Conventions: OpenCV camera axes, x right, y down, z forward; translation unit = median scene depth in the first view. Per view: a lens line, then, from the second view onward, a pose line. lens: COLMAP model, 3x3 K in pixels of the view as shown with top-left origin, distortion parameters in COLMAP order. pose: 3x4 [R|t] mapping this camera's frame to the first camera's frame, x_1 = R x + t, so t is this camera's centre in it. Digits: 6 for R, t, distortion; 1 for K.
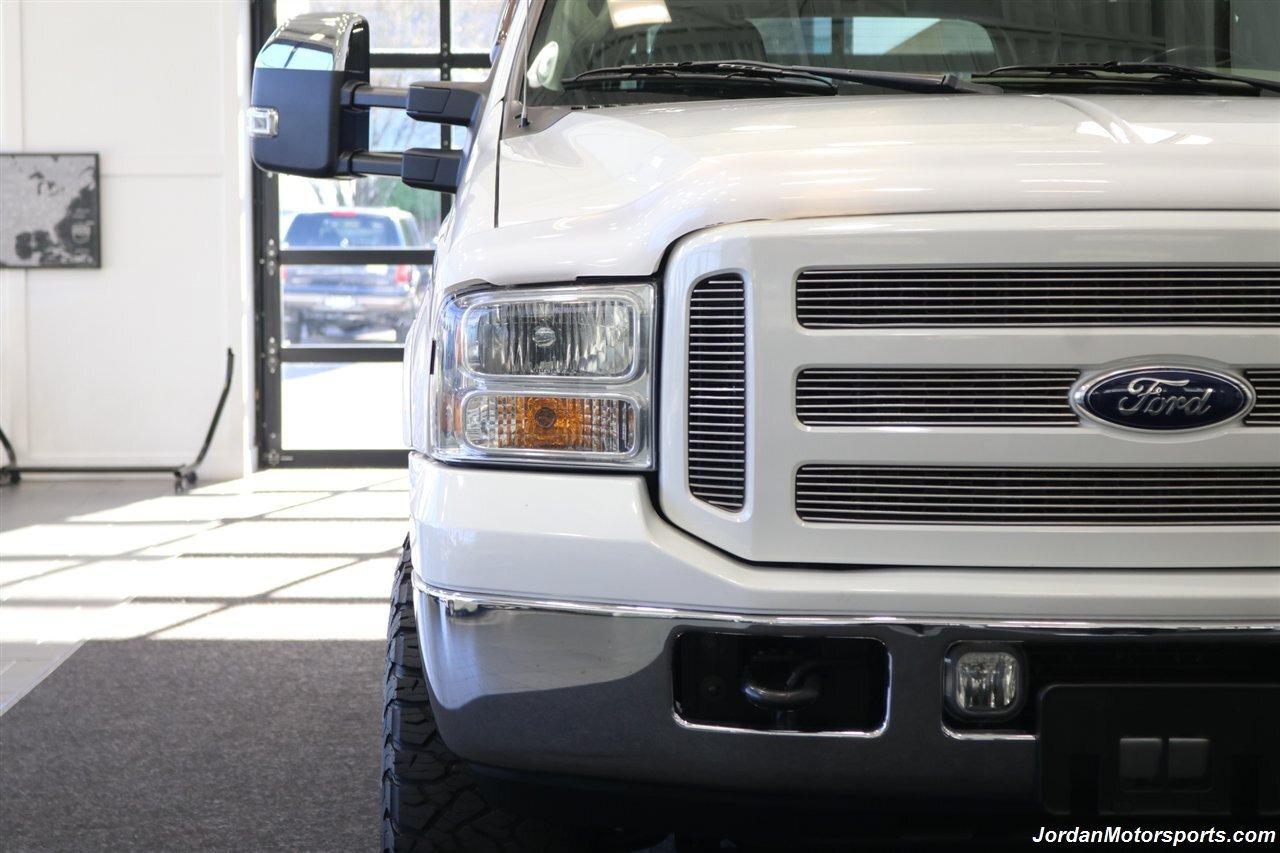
lens RADIAL K [[2429.8, 0, 640.0], [0, 2429.8, 426.5], [0, 0, 1]] dist [-0.033029, 0.092564]
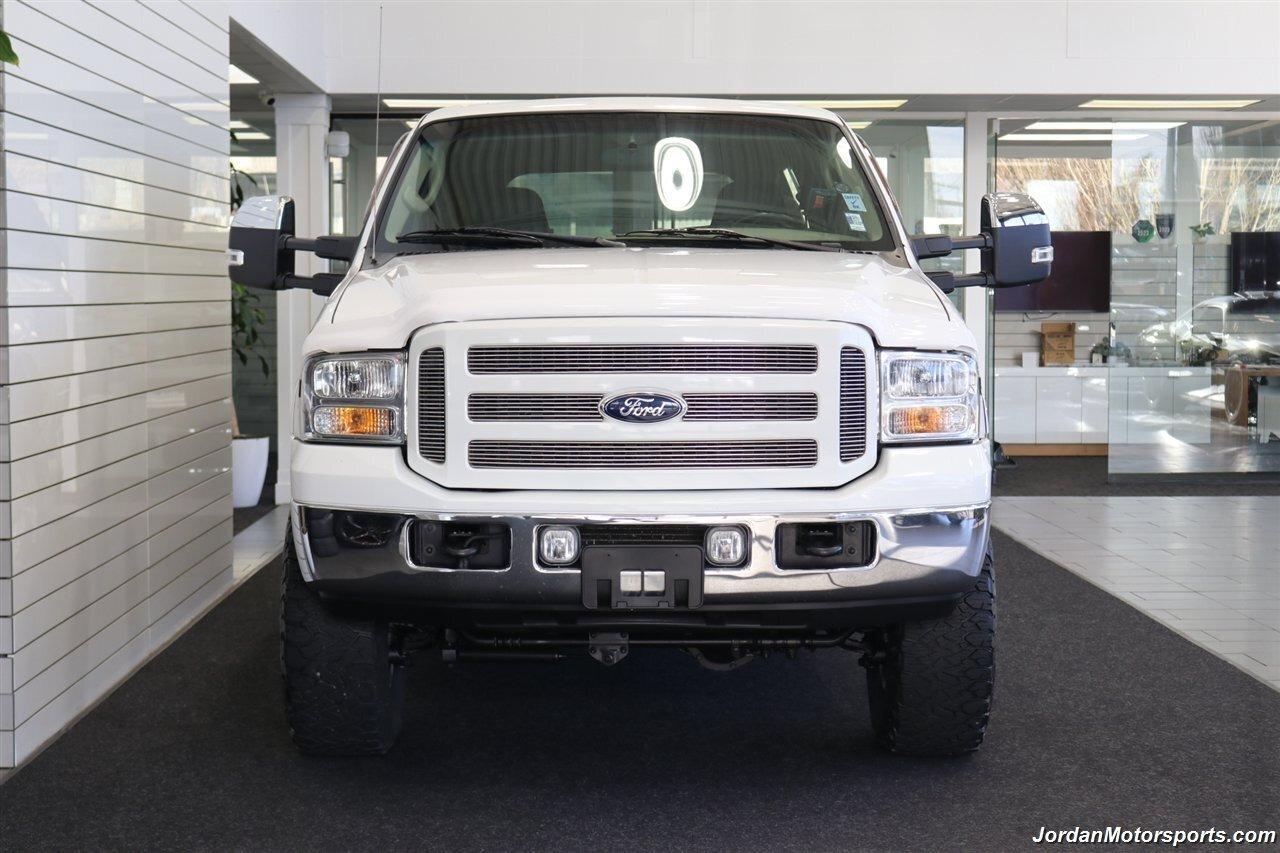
lens RADIAL K [[2429.8, 0, 640.0], [0, 2429.8, 426.5], [0, 0, 1]] dist [-0.033029, 0.092564]
pose [[0.999509, -0.000356, -0.031331, 0.270302], [-0.000347, 0.999749, -0.022411, 0.049272], [0.031332, 0.022411, 0.999258, -1.037922]]
